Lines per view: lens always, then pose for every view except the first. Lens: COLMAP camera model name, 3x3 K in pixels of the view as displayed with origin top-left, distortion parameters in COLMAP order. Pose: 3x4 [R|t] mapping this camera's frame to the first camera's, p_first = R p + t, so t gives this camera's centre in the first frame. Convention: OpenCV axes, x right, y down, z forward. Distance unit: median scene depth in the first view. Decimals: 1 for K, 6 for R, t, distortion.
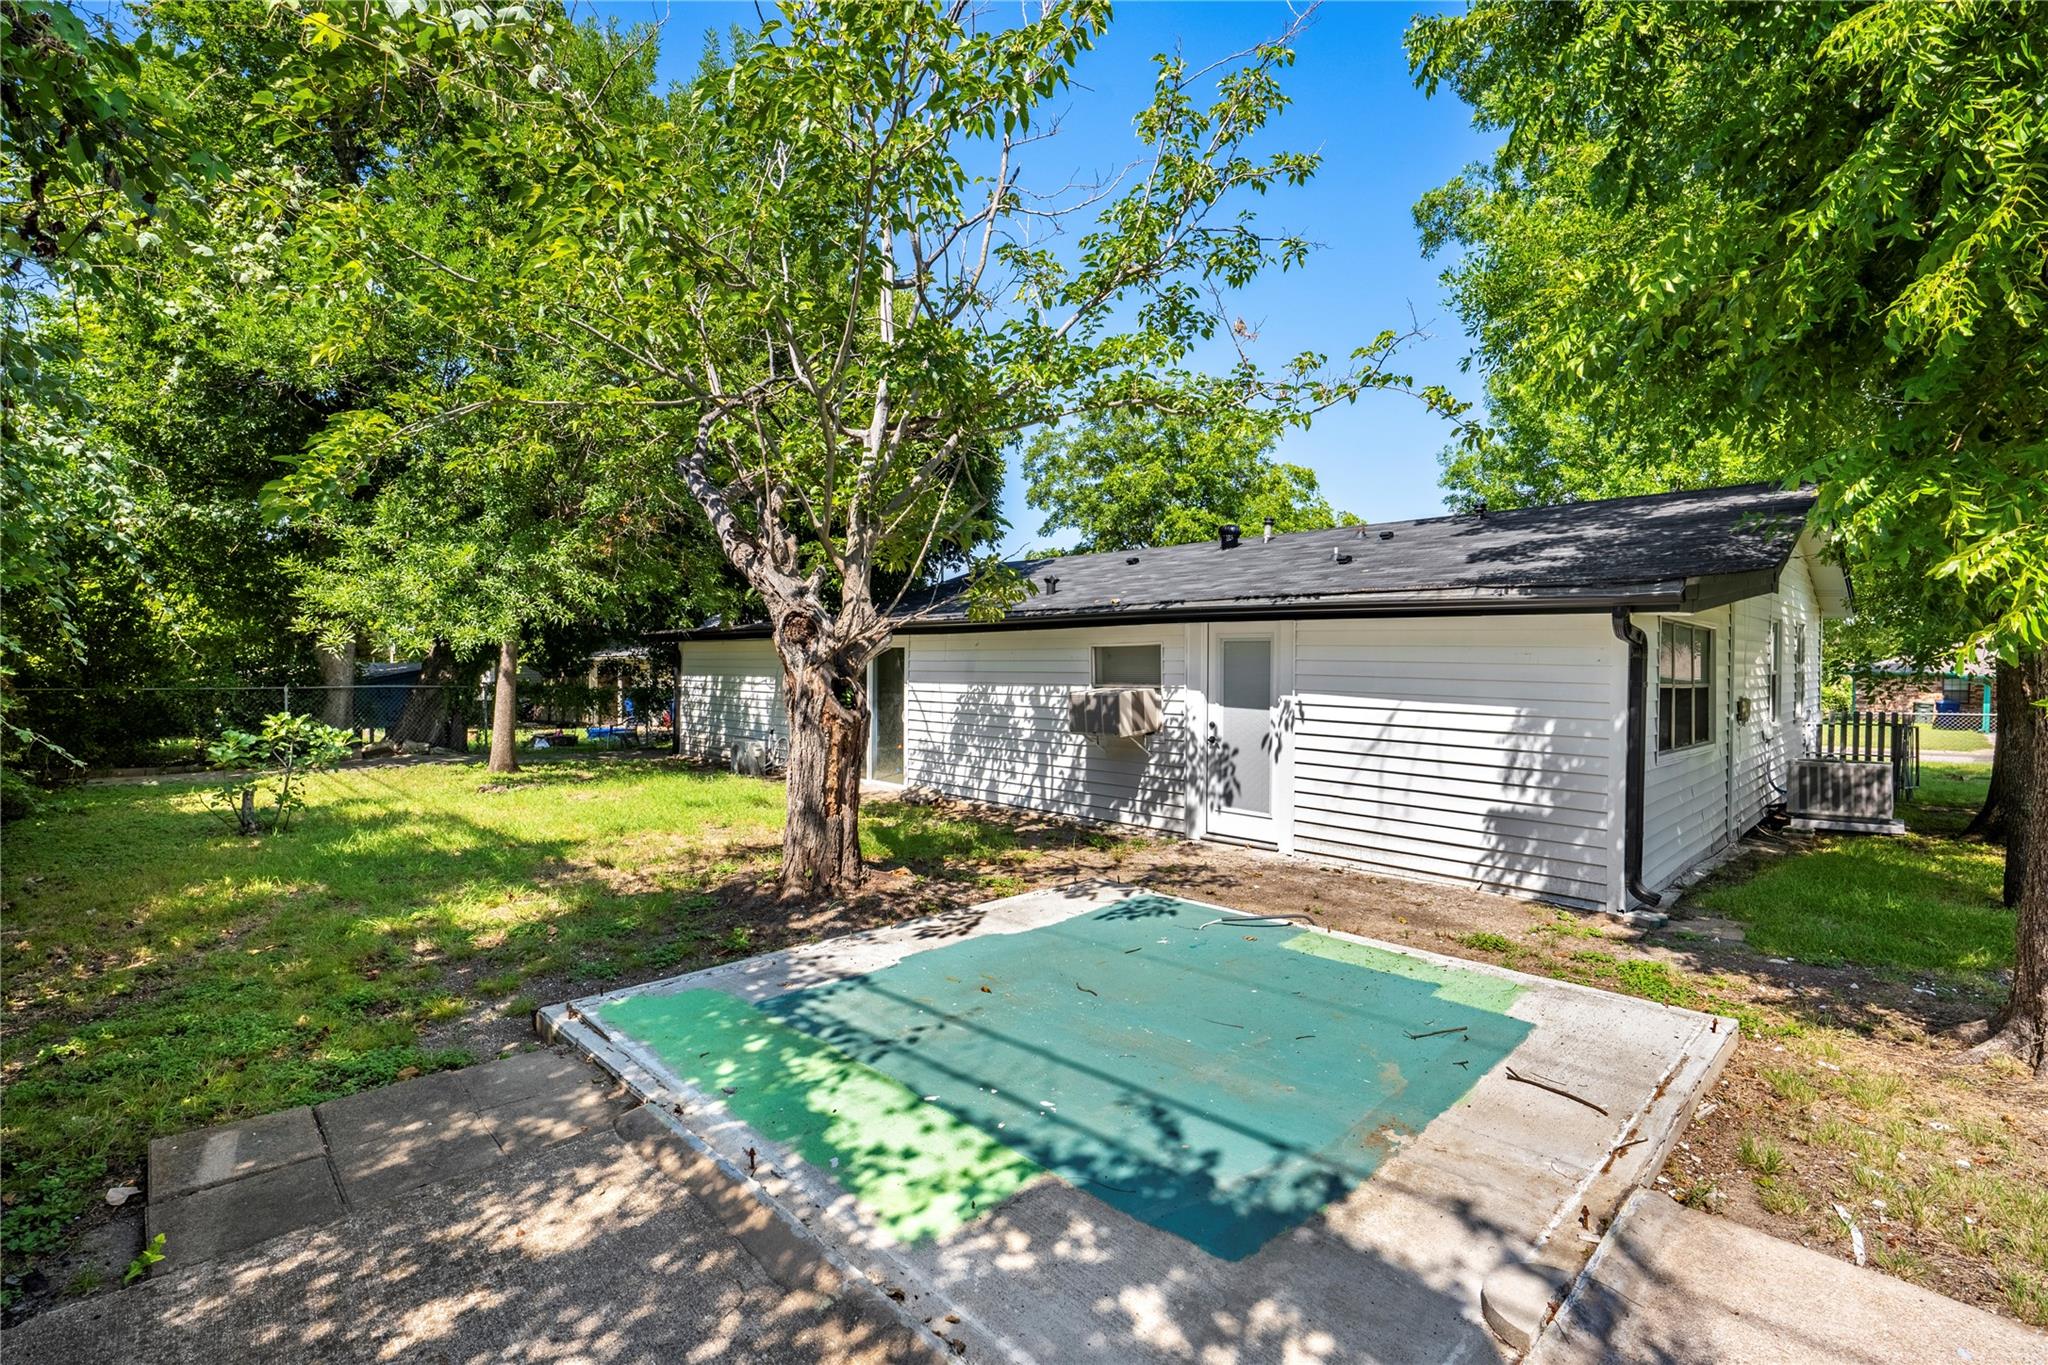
lens RADIAL K [[927.3, 0, 1031.0], [0, 927.3, 675.3], [0, 0, 1]] dist [0.002327, -0.002911]
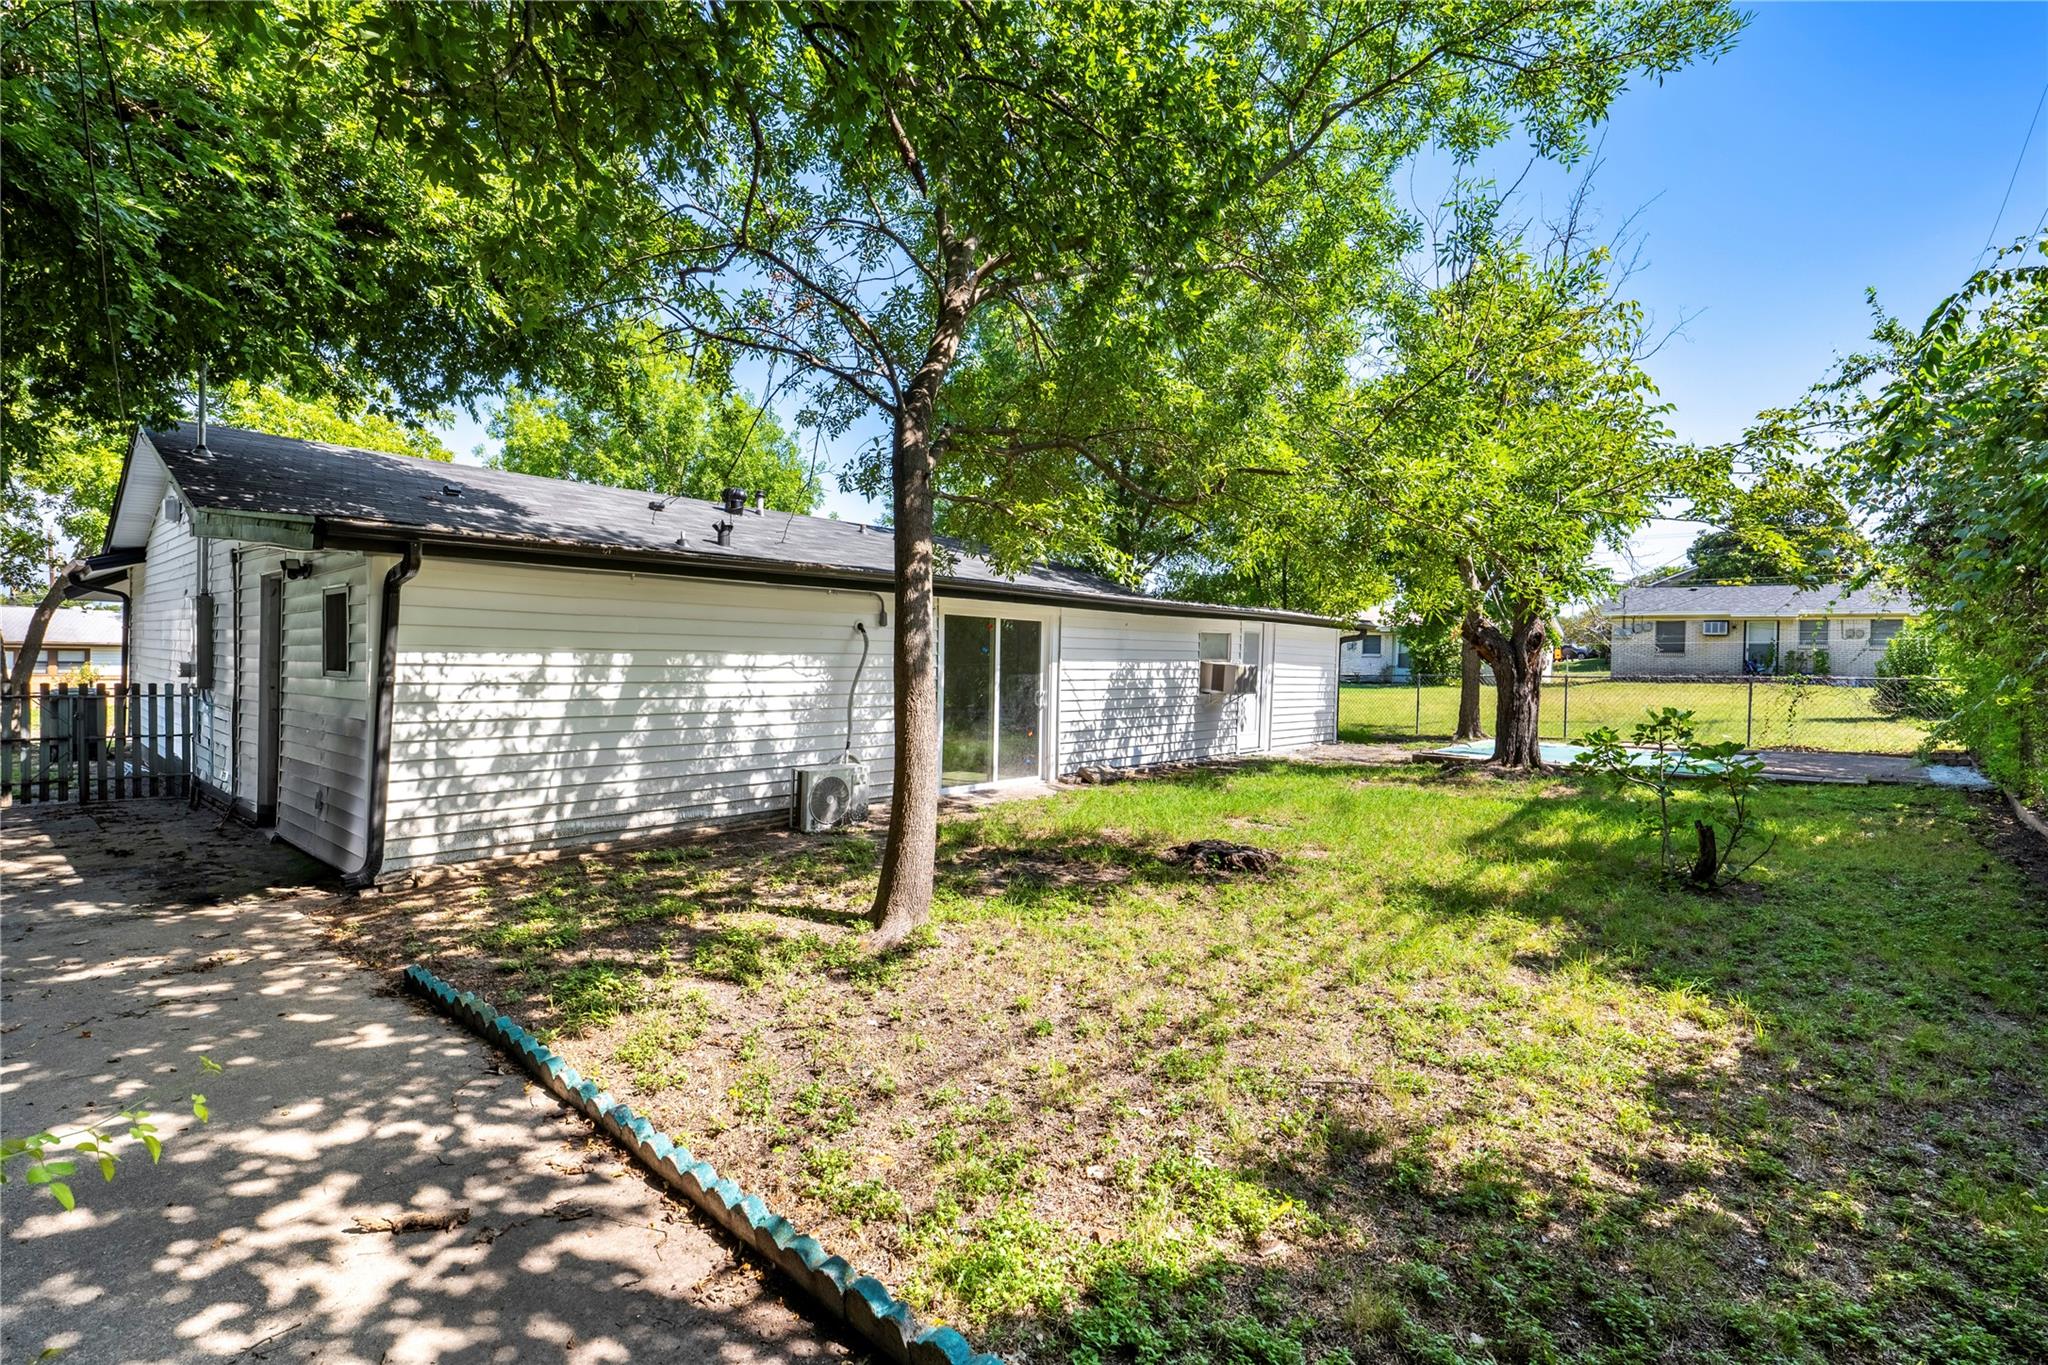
lens RADIAL K [[927.3, 0, 1030.7], [0, 927.3, 677.8], [0, 0, 1]] dist [0.002327, -0.002911]
pose [[-0.052985, -0.029552, 0.998158, -1.146305], [-0.004278, 0.999560, 0.029367, -0.002980], [-0.998586, -0.002714, -0.053089, 1.177066]]
